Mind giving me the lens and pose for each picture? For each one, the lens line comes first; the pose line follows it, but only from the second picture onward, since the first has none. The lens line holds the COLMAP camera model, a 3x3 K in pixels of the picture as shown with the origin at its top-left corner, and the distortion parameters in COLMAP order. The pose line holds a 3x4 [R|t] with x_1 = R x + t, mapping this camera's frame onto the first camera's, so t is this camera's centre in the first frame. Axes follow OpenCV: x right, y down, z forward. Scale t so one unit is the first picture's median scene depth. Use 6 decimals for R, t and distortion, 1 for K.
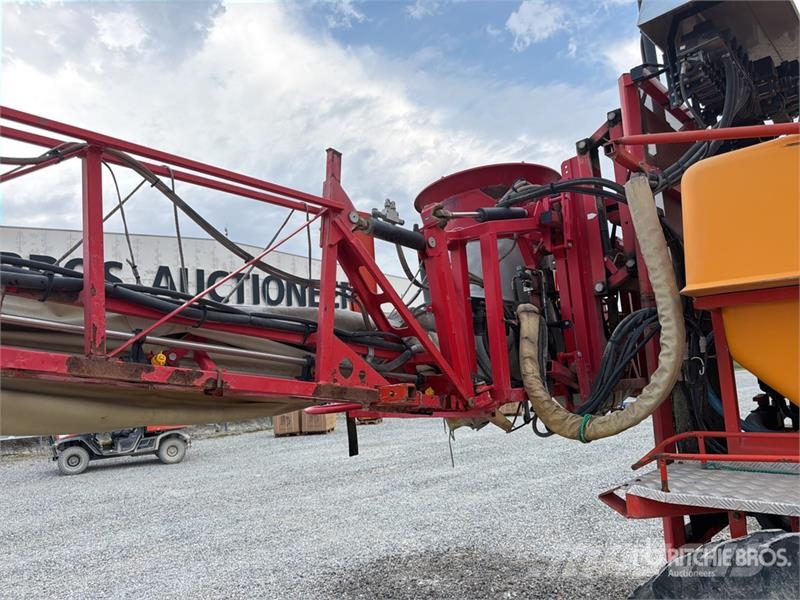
lens RADIAL K [[555.8, 0, 397.4], [0, 555.8, 306.2], [0, 0, 1]] dist [0.072293, -0.093265]
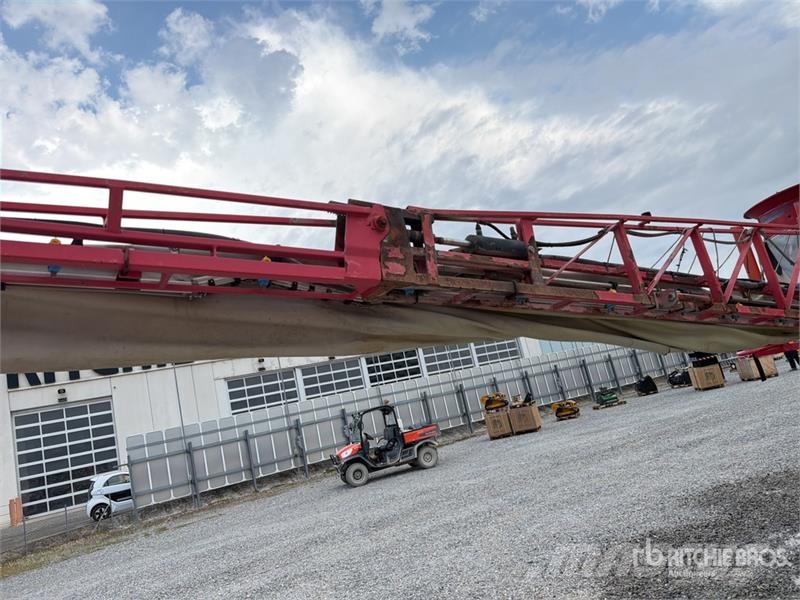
lens RADIAL K [[561.2, 0, 392.0], [0, 561.2, 295.6], [0, 0, 1]] dist [0.035266, -0.048445]
pose [[0.955454, -0.202263, -0.214935, -0.813767], [0.192721, 0.979119, -0.064686, -0.069440], [0.223531, 0.020382, 0.974484, -0.931404]]
